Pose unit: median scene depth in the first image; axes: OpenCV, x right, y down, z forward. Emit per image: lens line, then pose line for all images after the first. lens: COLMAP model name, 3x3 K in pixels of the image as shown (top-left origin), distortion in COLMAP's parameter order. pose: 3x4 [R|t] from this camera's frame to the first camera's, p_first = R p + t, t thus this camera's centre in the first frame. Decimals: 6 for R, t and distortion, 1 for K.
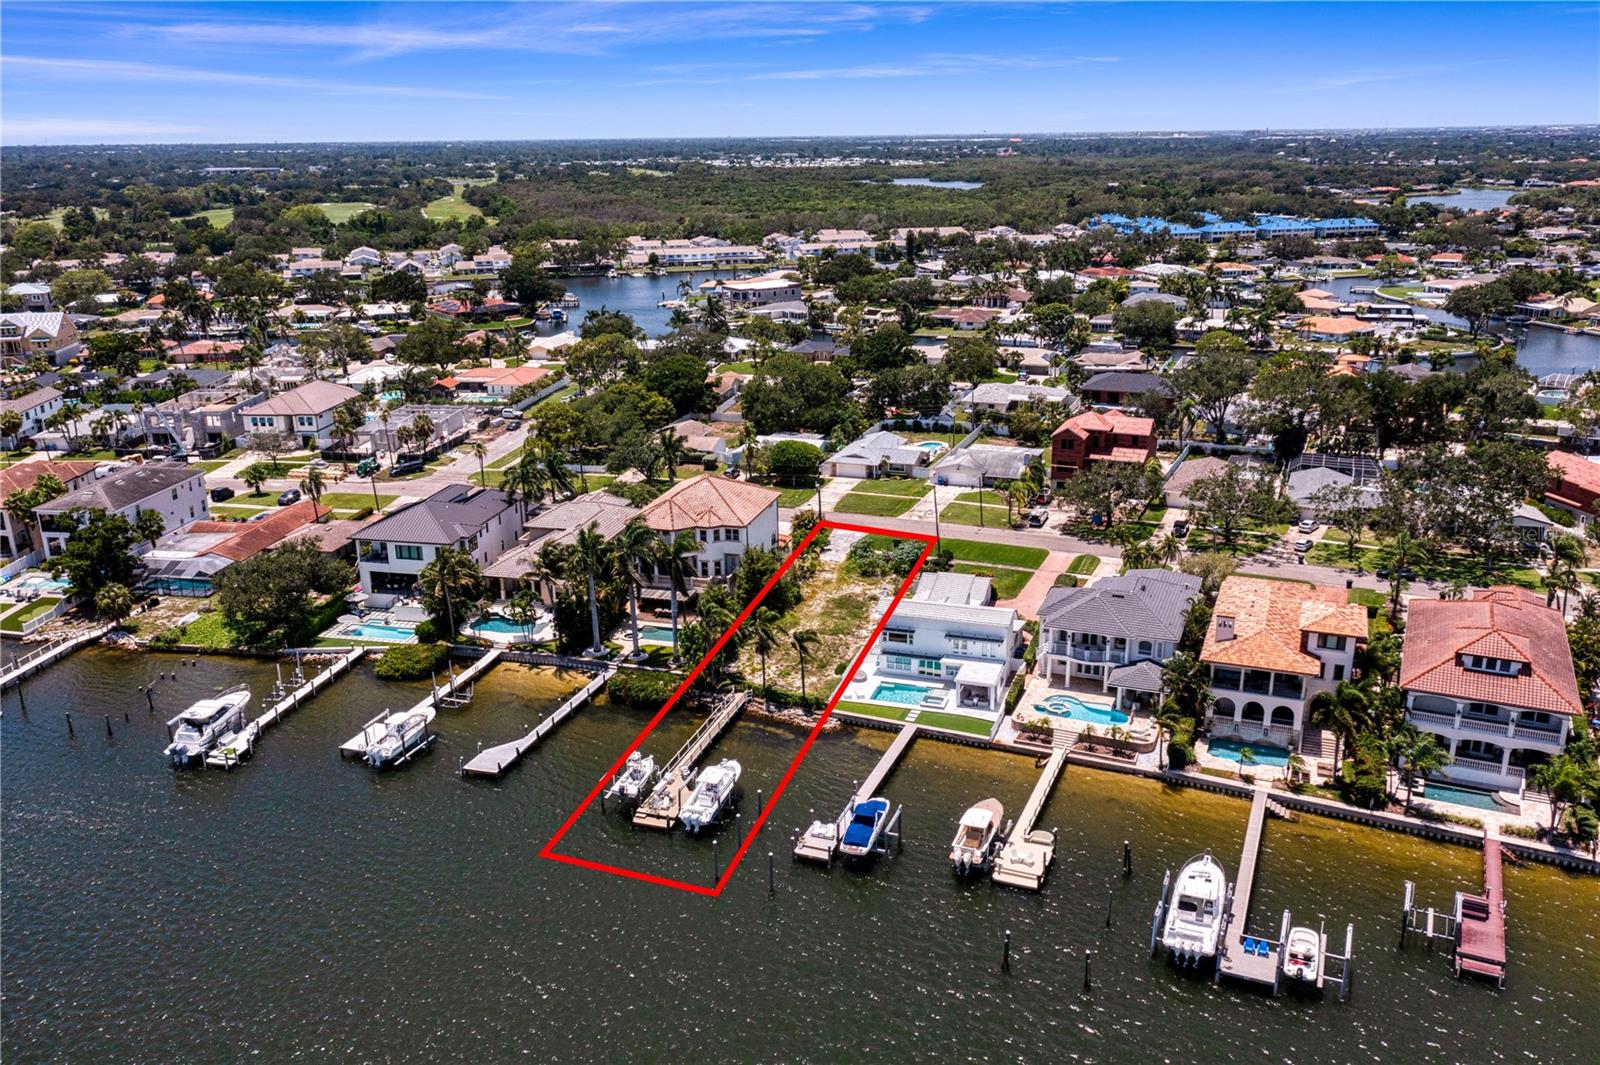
lens RADIAL K [[1263.5, 0, 802.0], [0, 1263.5, 536.9], [0, 0, 1]] dist [0.008720, 0.001056]
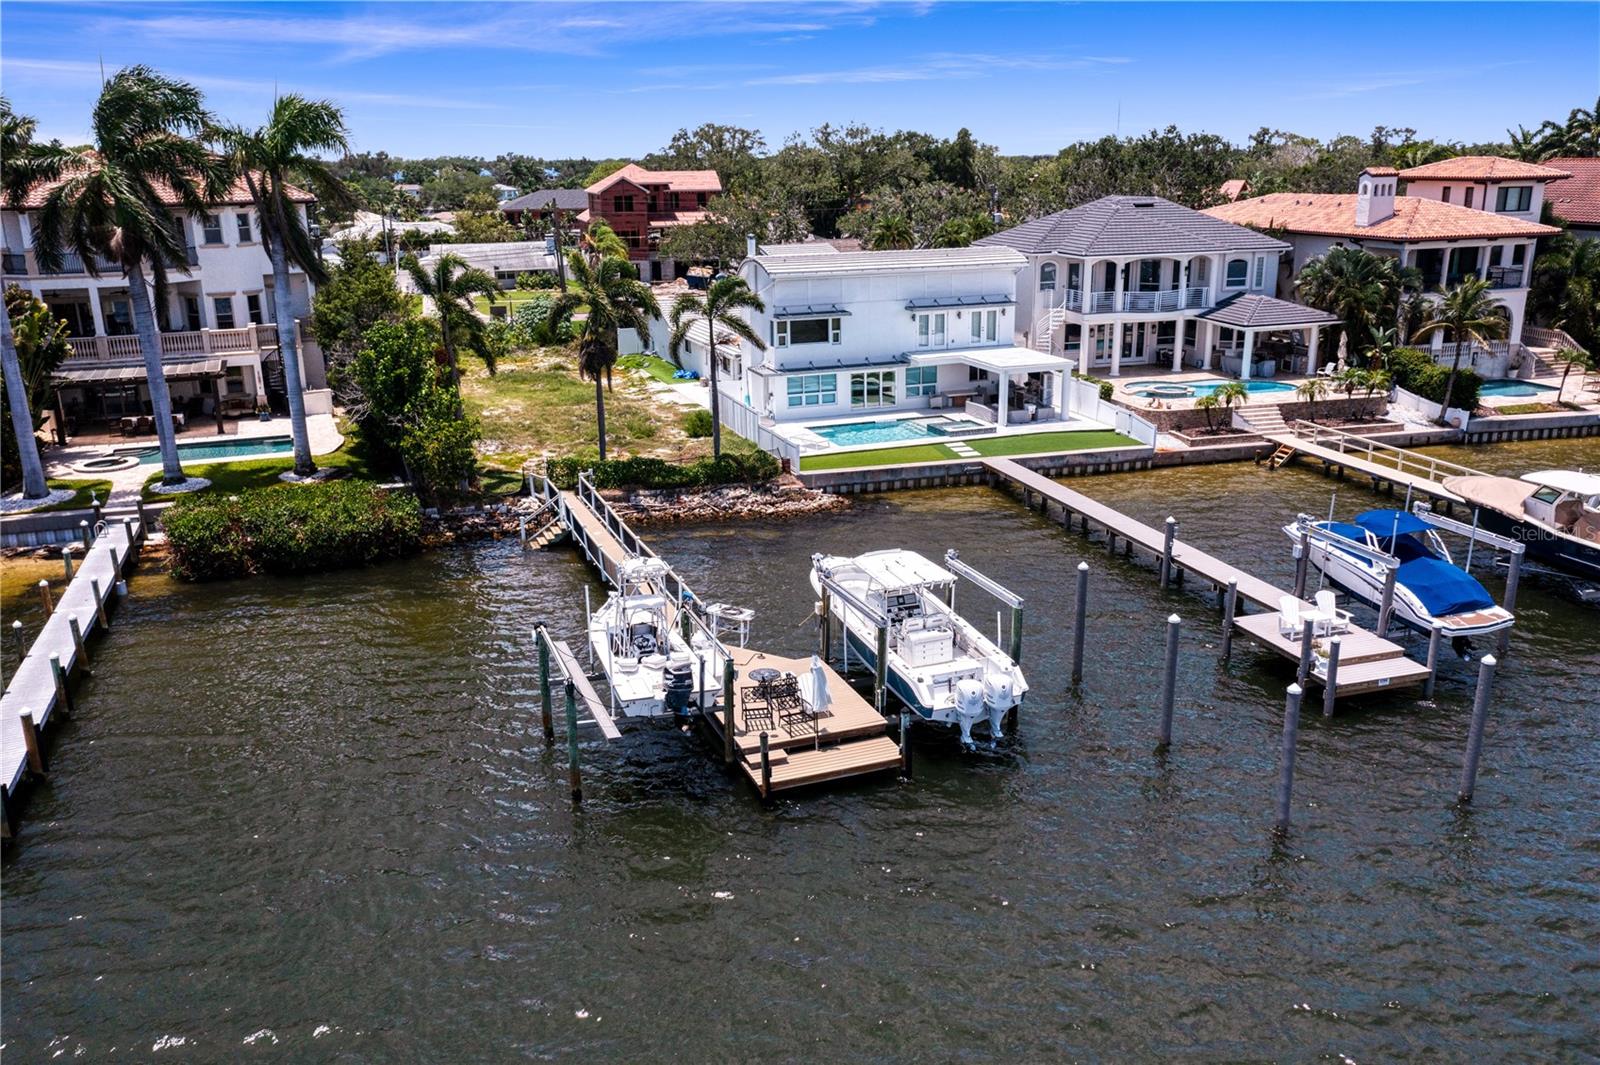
lens RADIAL K [[1277.1, 0, 802.3], [0, 1277.1, 537.7], [0, 0, 1]] dist [0.000379, 0.009869]
pose [[0.779908, -0.176341, 0.600539, -0.228942], [0.192254, 0.980599, 0.038264, 0.139249], [-0.595635, 0.085614, 0.798680, 0.650849]]
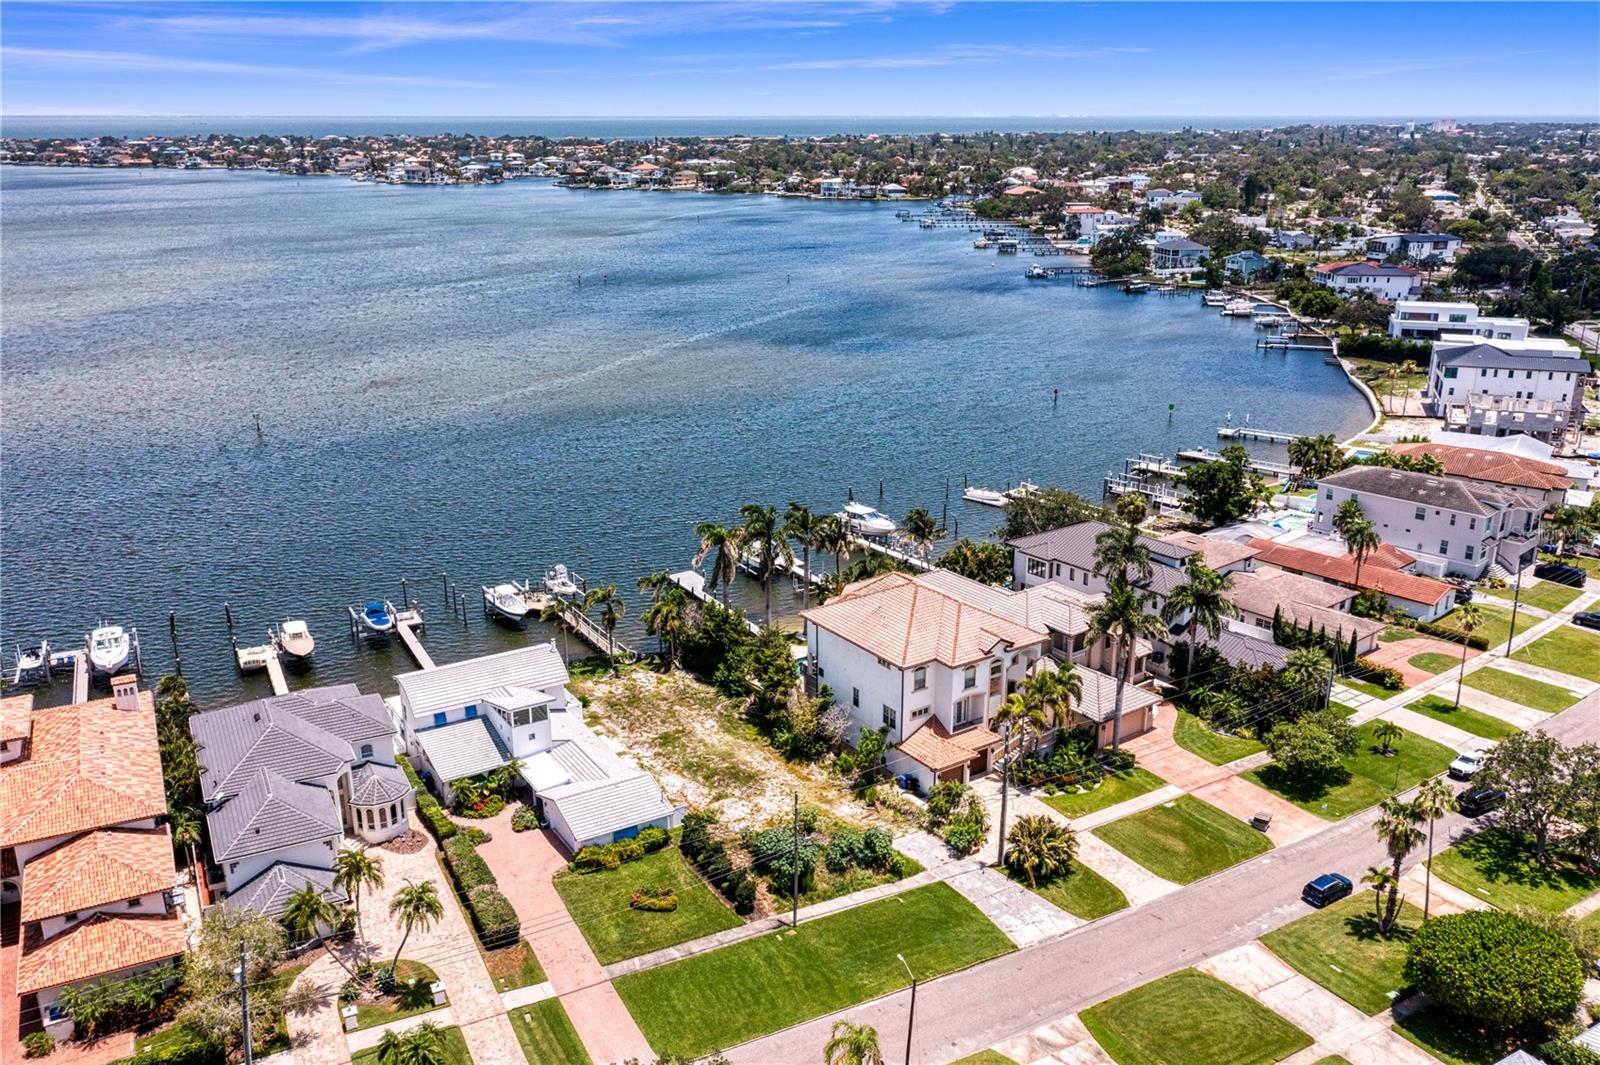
lens RADIAL K [[1312.7, 0, 806.3], [0, 1312.7, 535.0], [0, 0, 1]] dist [0.002254, 0.008729]
pose [[-0.640403, 0.246199, -0.727509, 0.610391], [-0.225160, 0.845429, 0.484306, -0.509622], [0.734293, 0.473957, -0.485981, 1.587156]]
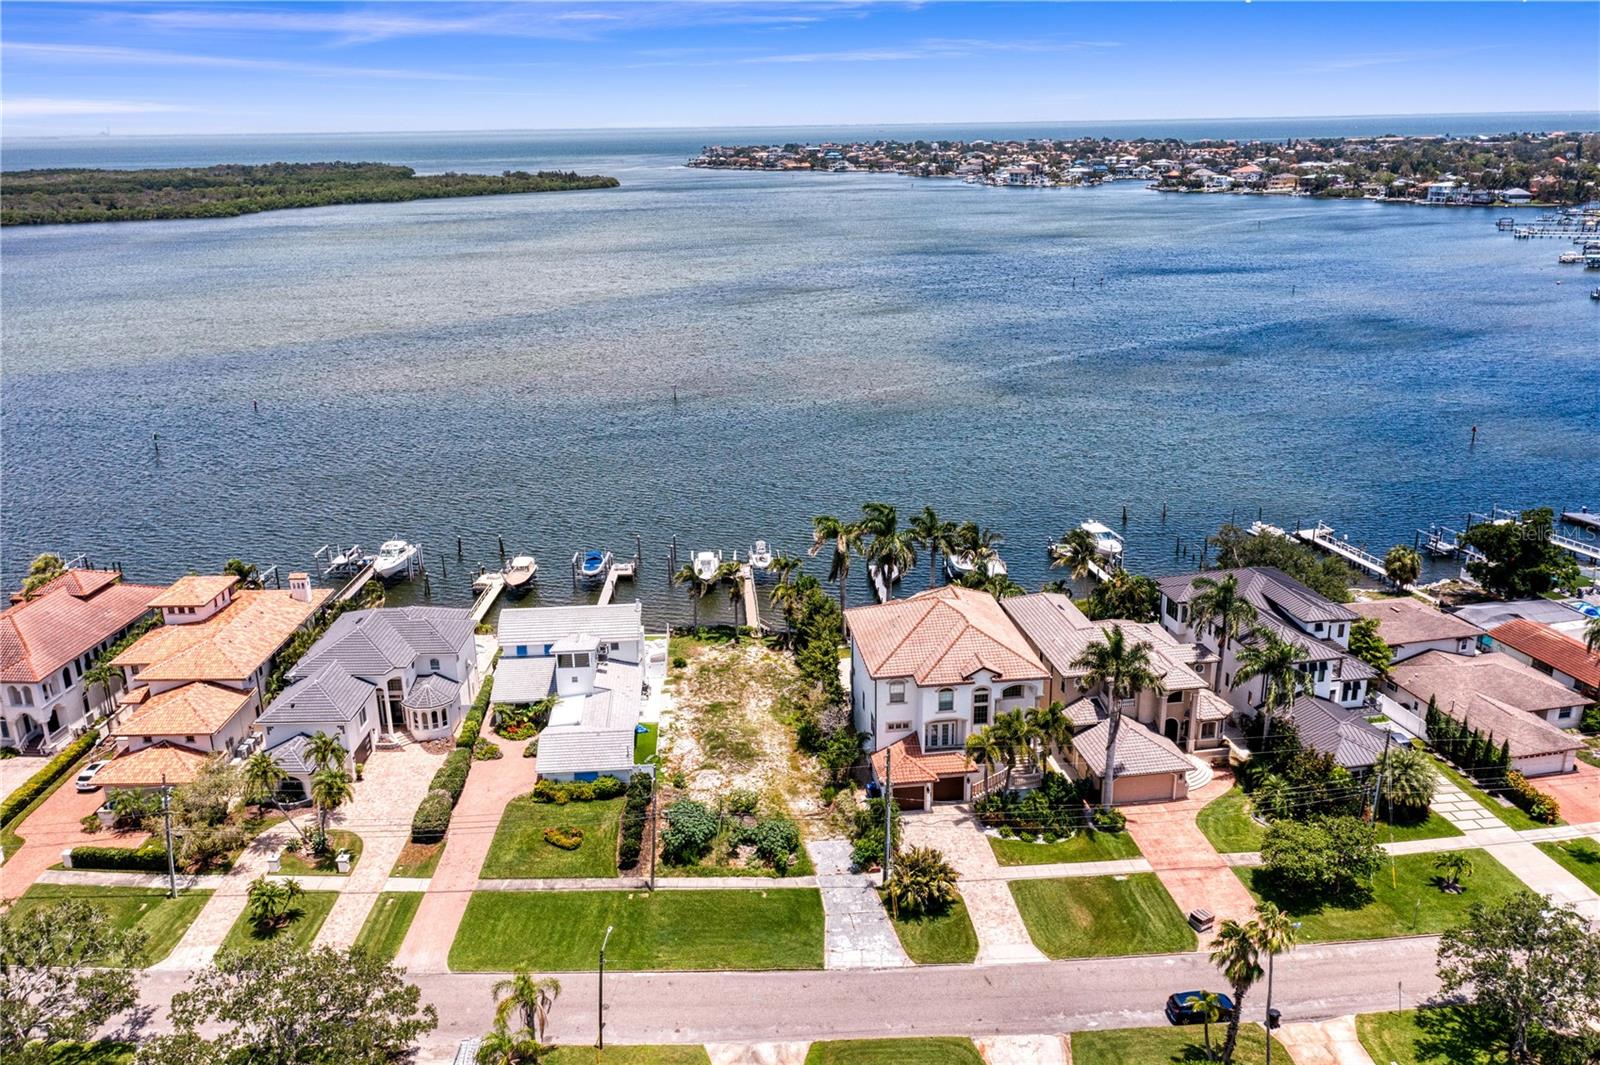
lens RADIAL K [[1277.1, 0, 802.3], [0, 1277.1, 537.7], [0, 0, 1]] dist [0.000379, 0.009869]
pose [[-0.923414, 0.144384, -0.355613, 0.298342], [-0.089382, 0.820169, 0.565096, -0.574976], [0.373253, 0.553603, -0.744450, 1.806532]]
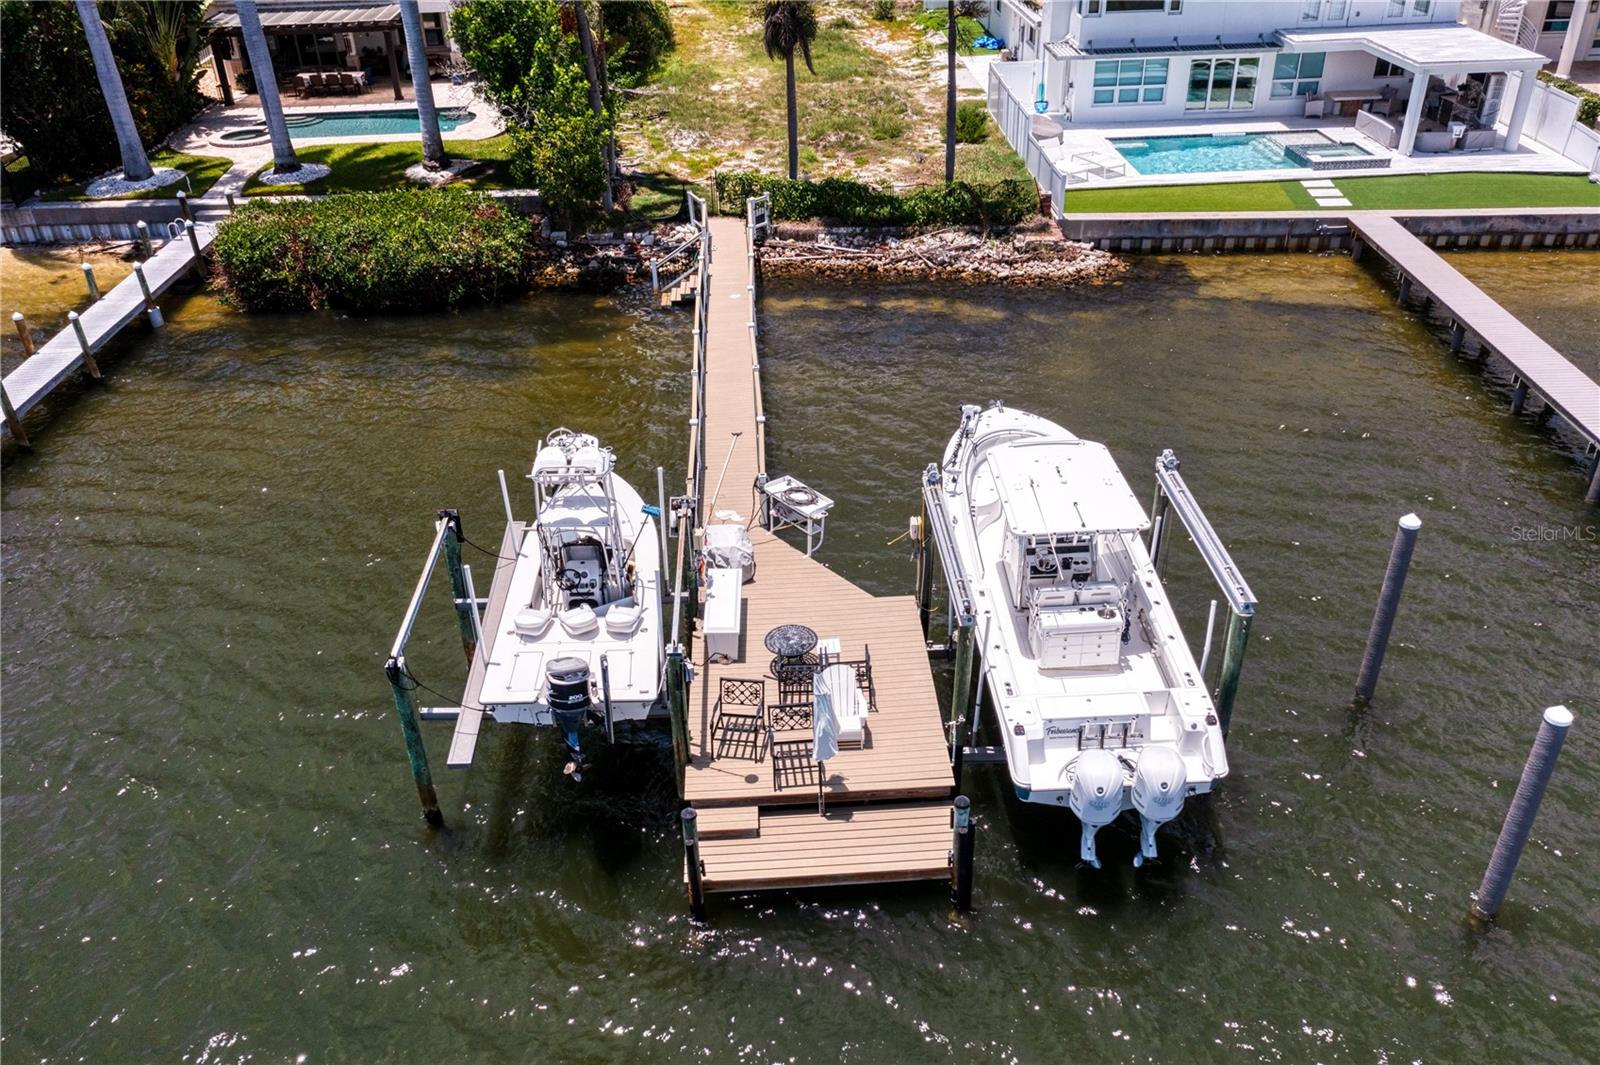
lens RADIAL K [[1266.2, 0, 803.0], [0, 1266.2, 540.1], [0, 0, 1]] dist [0.002646, 0.005187]
pose [[0.935971, -0.195040, 0.293119, -0.131469], [0.120279, 0.959582, 0.254432, 0.124623], [-0.330896, -0.202885, 0.921600, 0.719608]]
